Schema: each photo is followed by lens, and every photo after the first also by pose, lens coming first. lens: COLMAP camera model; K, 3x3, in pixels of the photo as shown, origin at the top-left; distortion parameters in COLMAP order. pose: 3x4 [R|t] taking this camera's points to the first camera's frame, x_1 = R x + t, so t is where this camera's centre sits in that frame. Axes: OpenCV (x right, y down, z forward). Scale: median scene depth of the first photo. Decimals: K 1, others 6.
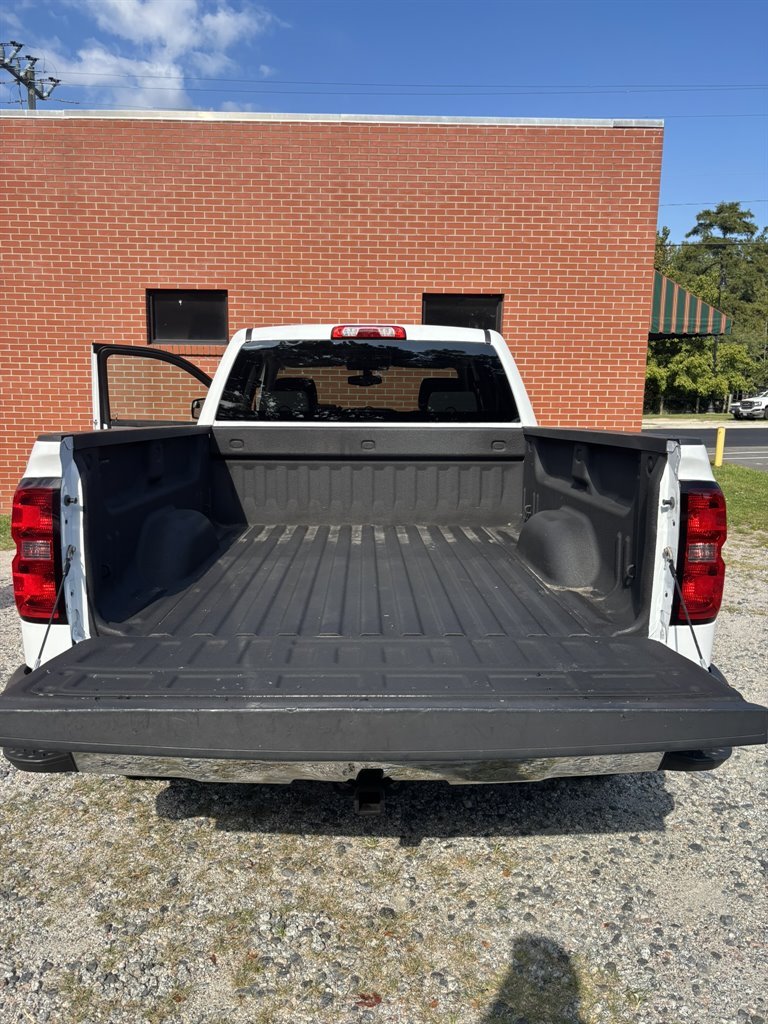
lens RADIAL K [[636.8, 0, 388.5], [0, 636.8, 502.8], [0, 0, 1]] dist [0.003085, -0.001983]
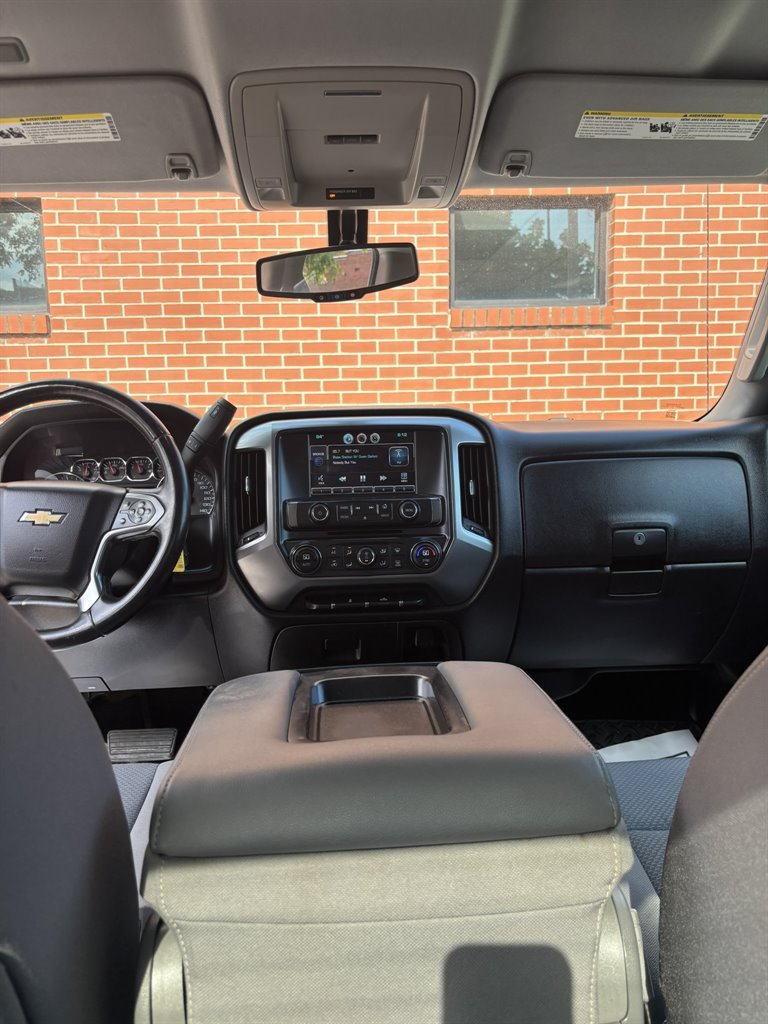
lens RADIAL K [[689.3, 0, 382.4], [0, 689.3, 517.0], [0, 0, 1]] dist [0.010129, -0.008203]
pose [[0.998972, -0.036355, 0.027064, -0.020667], [0.037142, 0.998885, -0.029159, -0.070474], [-0.025973, 0.030134, 0.999208, 0.486637]]
